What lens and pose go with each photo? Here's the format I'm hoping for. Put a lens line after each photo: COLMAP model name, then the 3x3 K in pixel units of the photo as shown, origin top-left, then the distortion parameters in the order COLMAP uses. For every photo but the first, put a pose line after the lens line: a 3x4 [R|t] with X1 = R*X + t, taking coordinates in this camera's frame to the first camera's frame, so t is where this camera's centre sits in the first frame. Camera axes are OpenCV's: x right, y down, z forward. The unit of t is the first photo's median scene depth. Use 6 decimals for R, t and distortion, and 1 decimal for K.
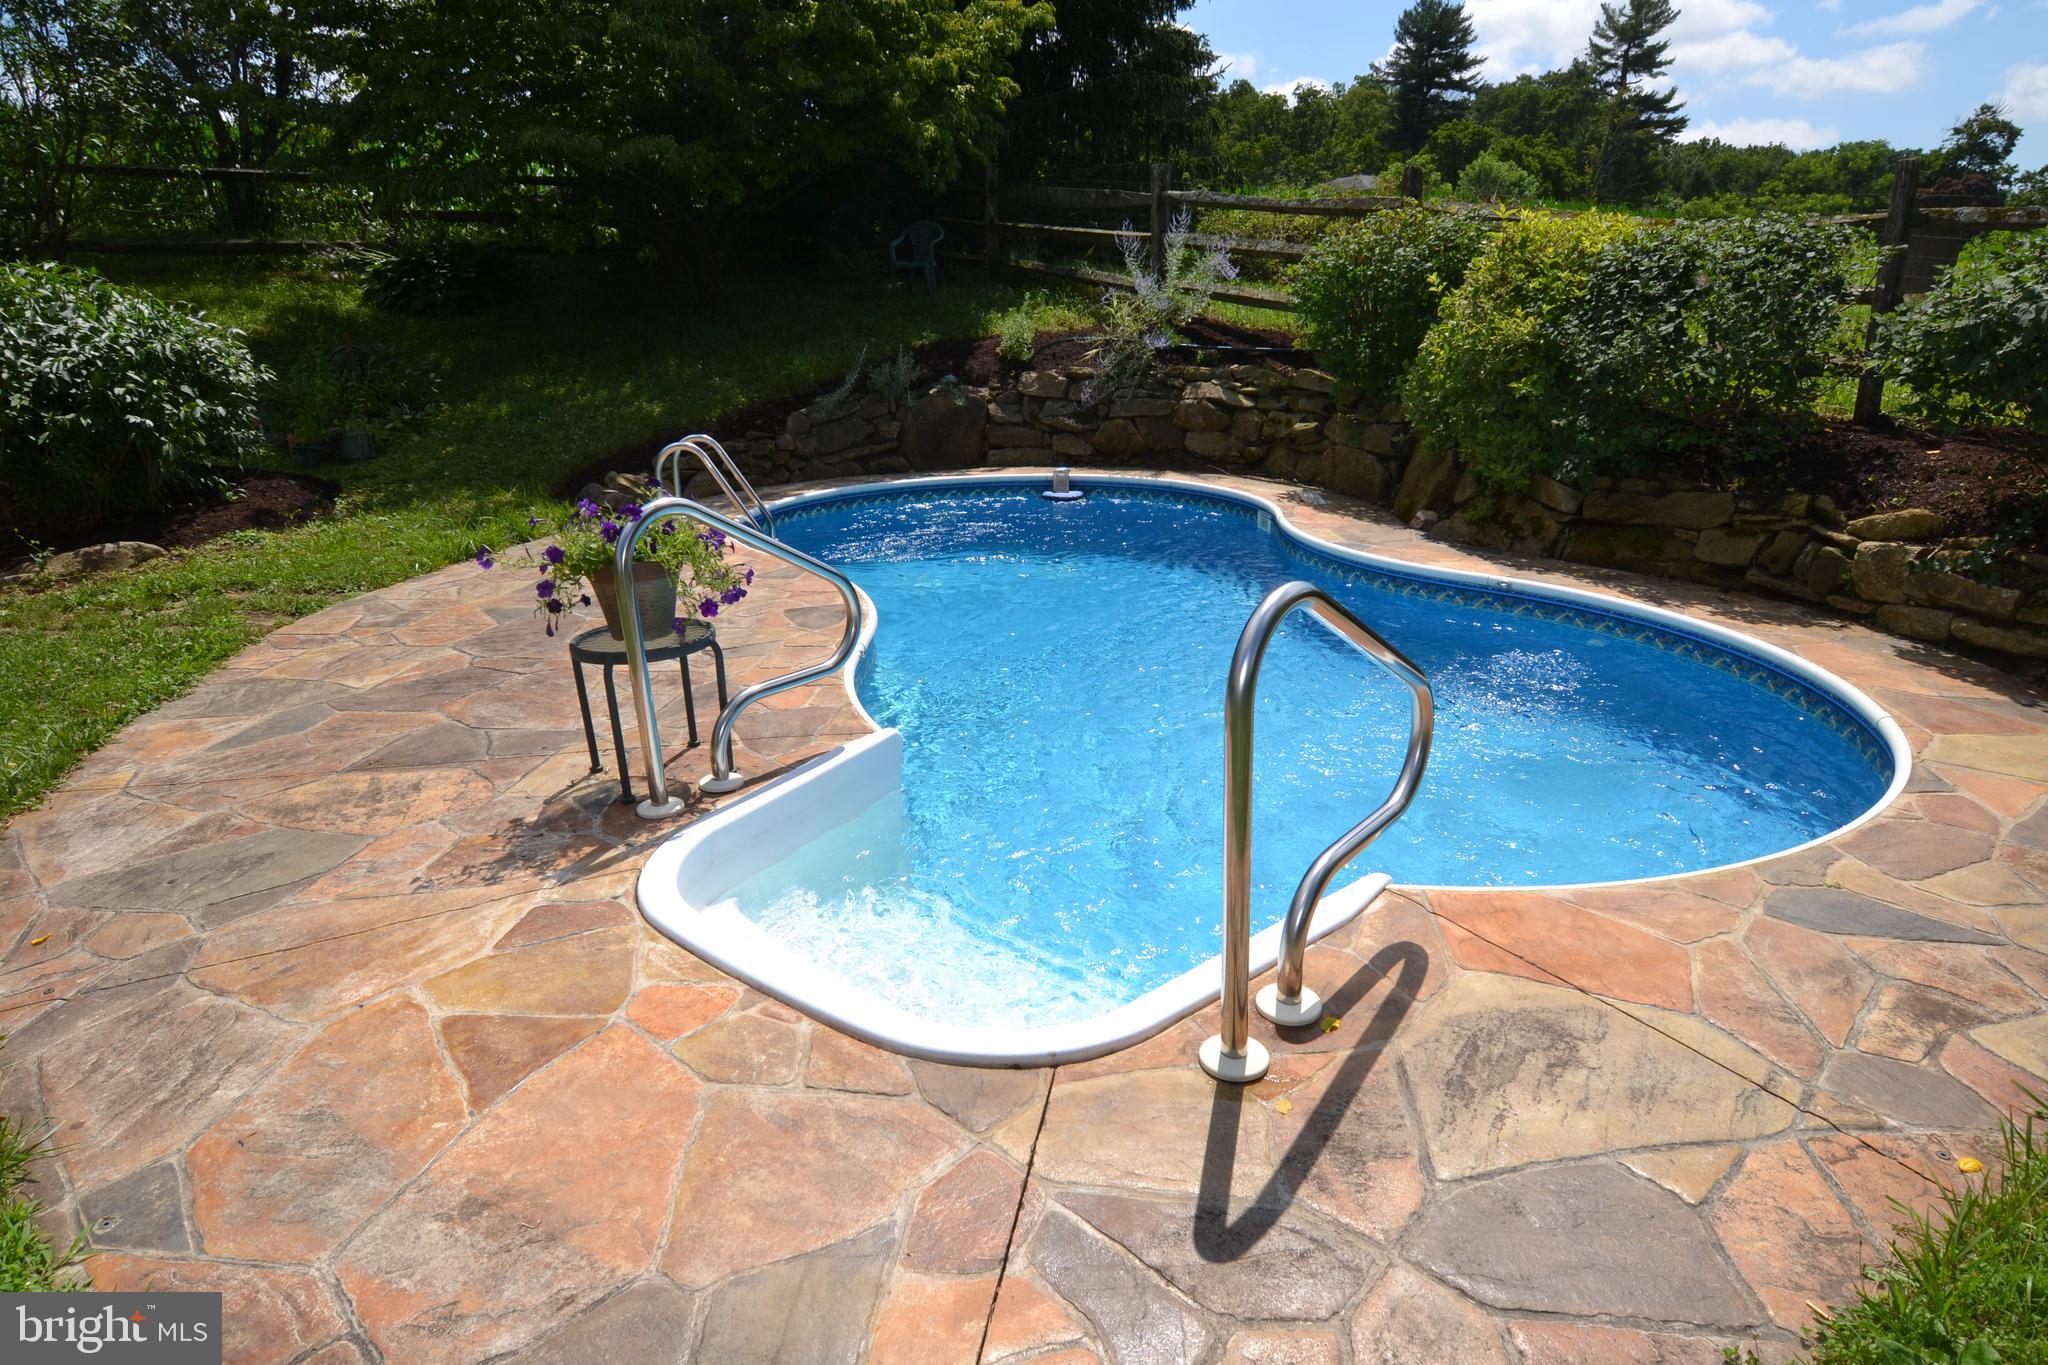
lens RADIAL K [[1157.6, 0, 1024.0], [0, 1157.6, 682.5], [0, 0, 1]] dist [0.005495, -0.016934]
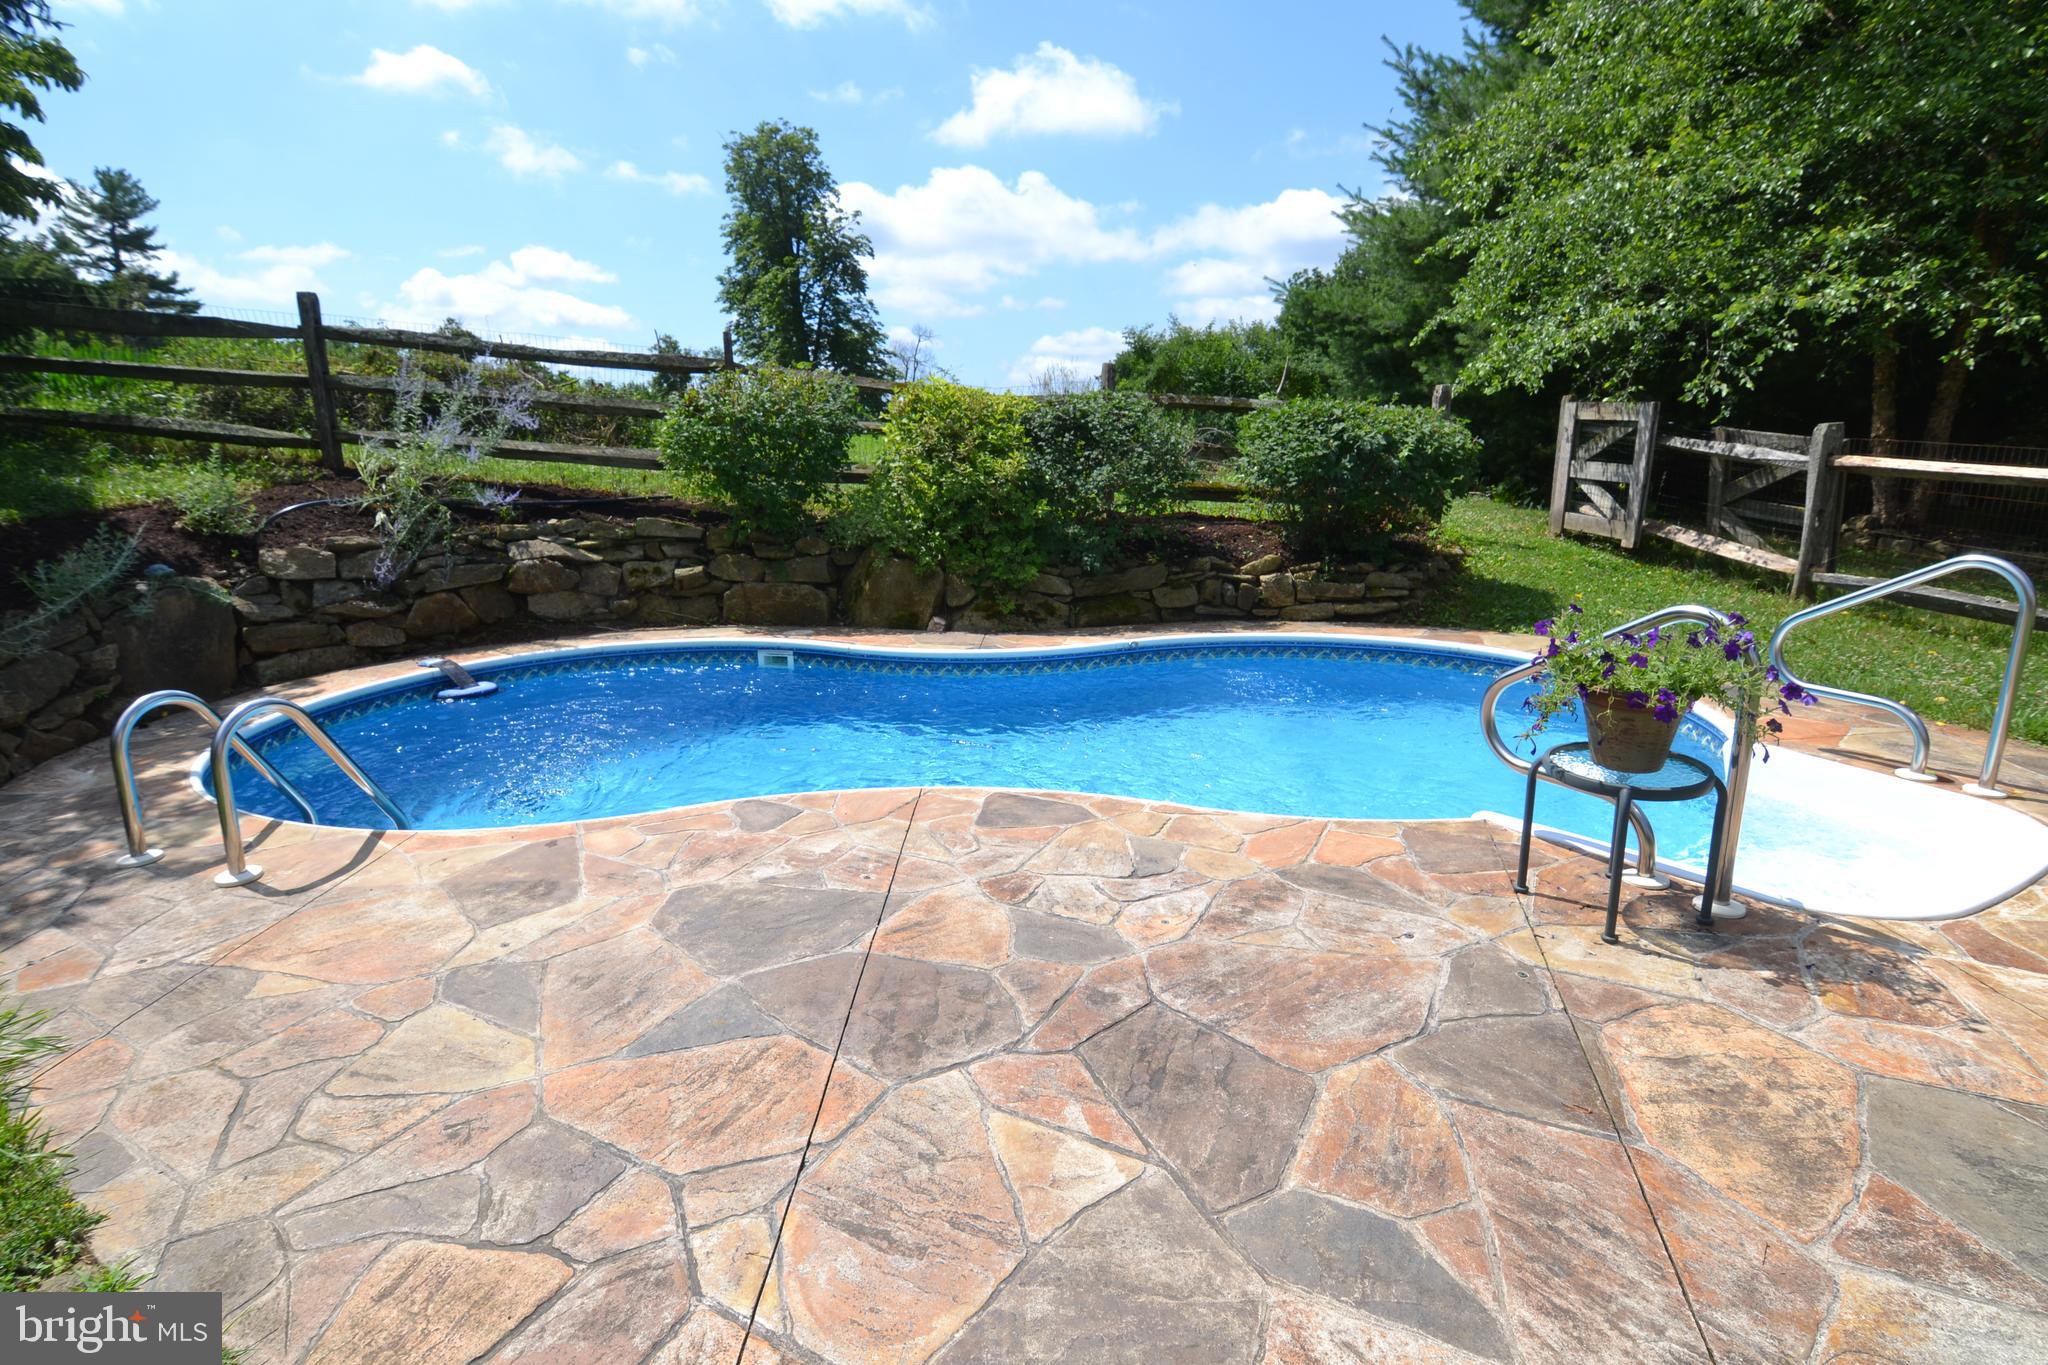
lens RADIAL K [[1003.0, 0, 1020.4], [0, 1003.0, 683.5], [0, 0, 1]] dist [-0.006808, -0.009667]
pose [[0.370304, -0.206060, 0.905767, -0.458587], [0.300074, 0.949343, 0.093295, -0.121486], [-0.879108, 0.237249, 0.413379, 0.402471]]
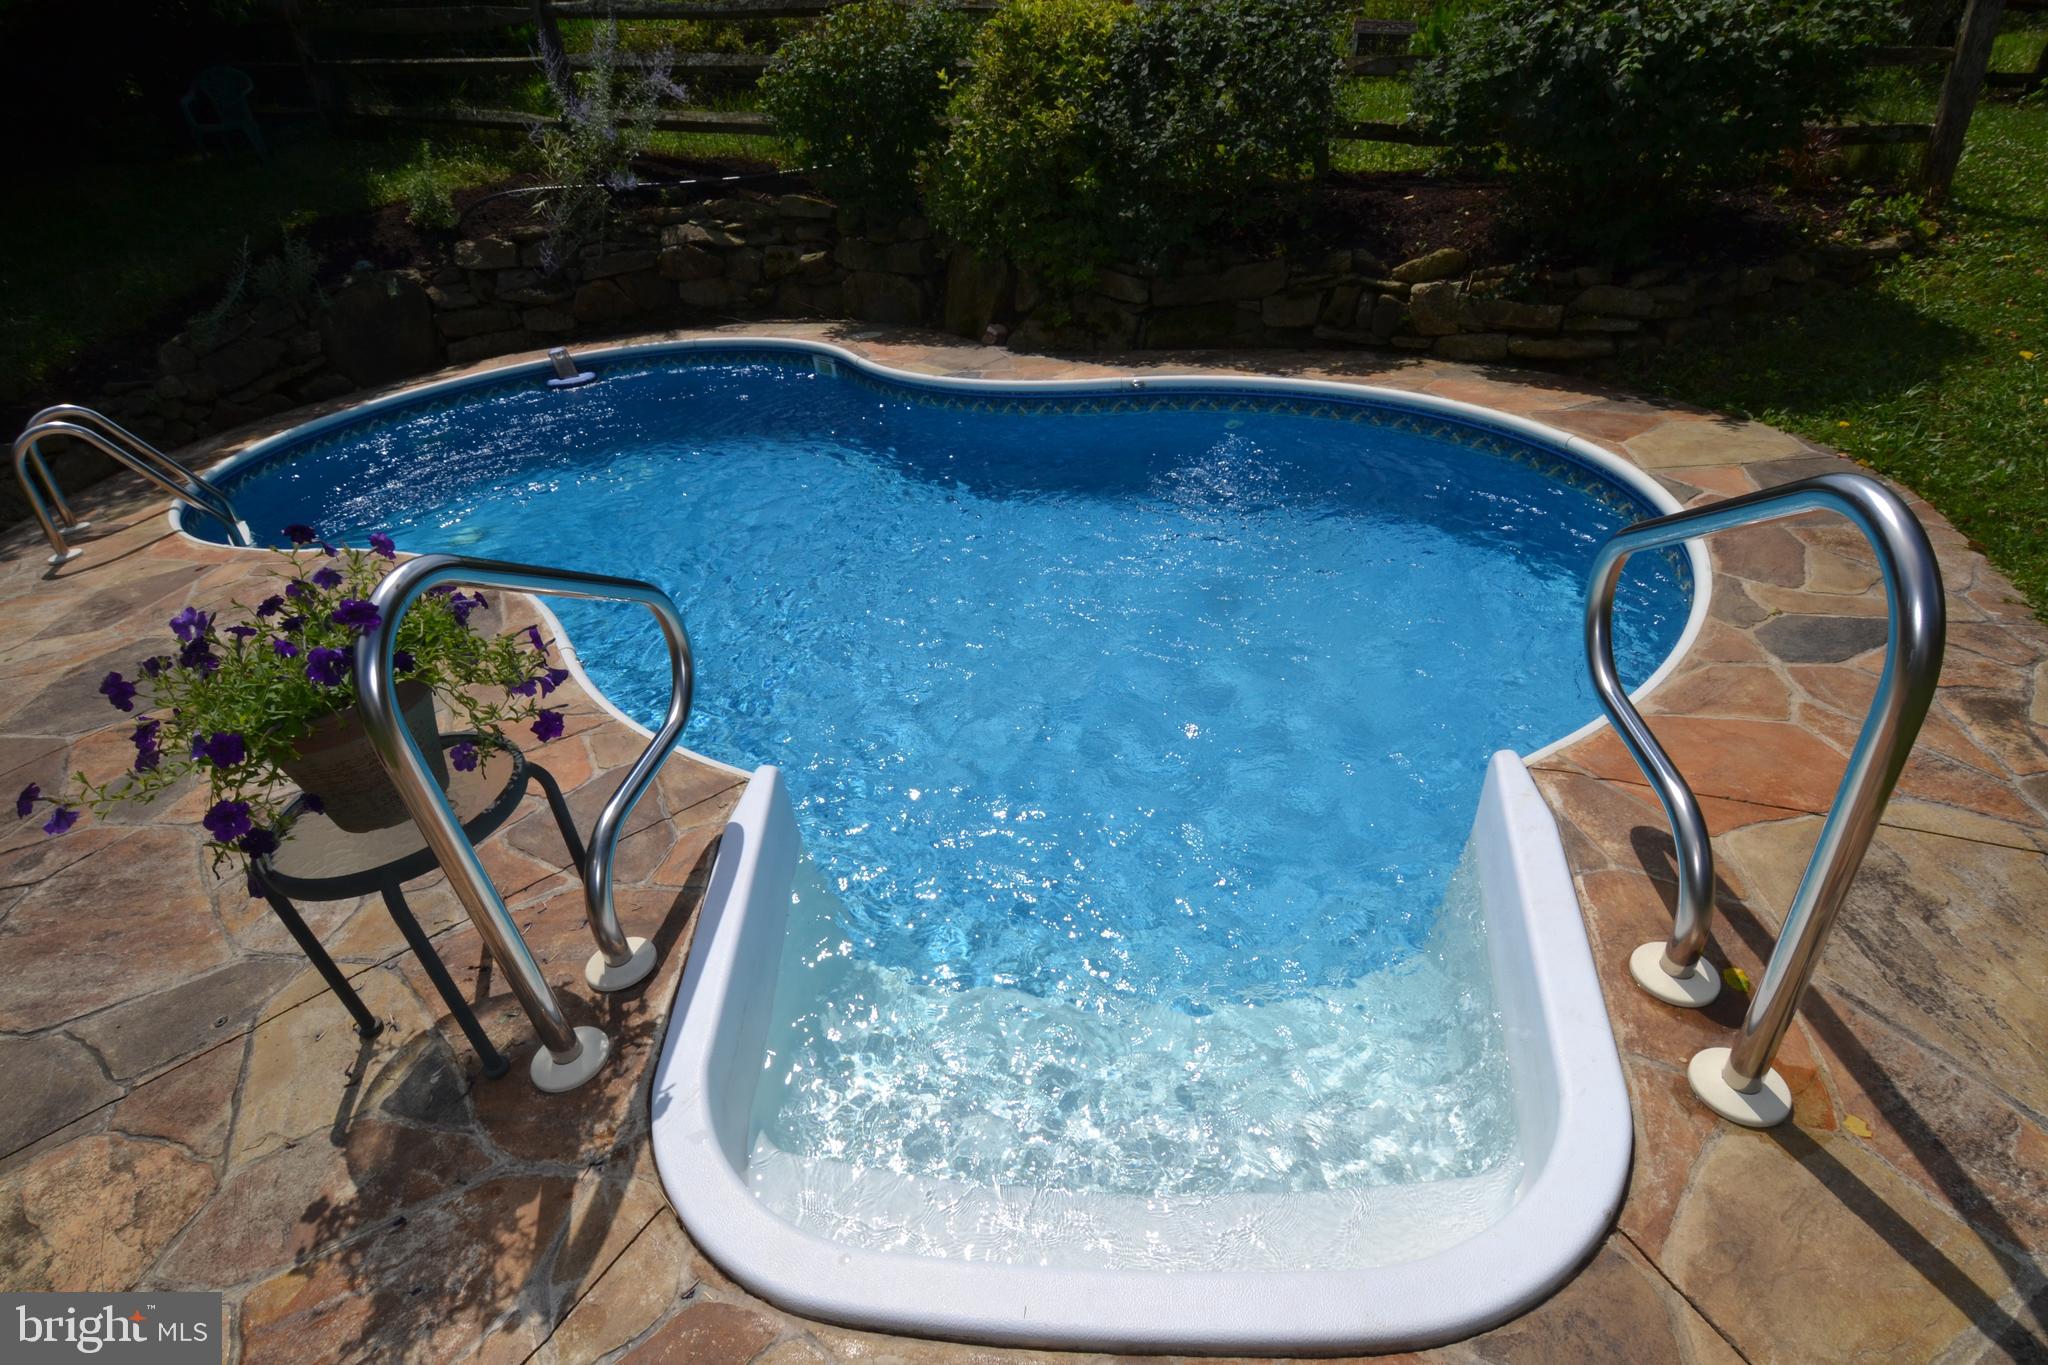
lens RADIAL K [[1003.0, 0, 1020.4], [0, 1003.0, 683.5], [0, 0, 1]] dist [-0.006808, -0.009667]
pose [[0.830692, -0.337735, 0.442591, -0.100974], [0.248680, 0.936357, 0.247777, -0.051980], [-0.498106, -0.095763, 0.861812, 0.160952]]
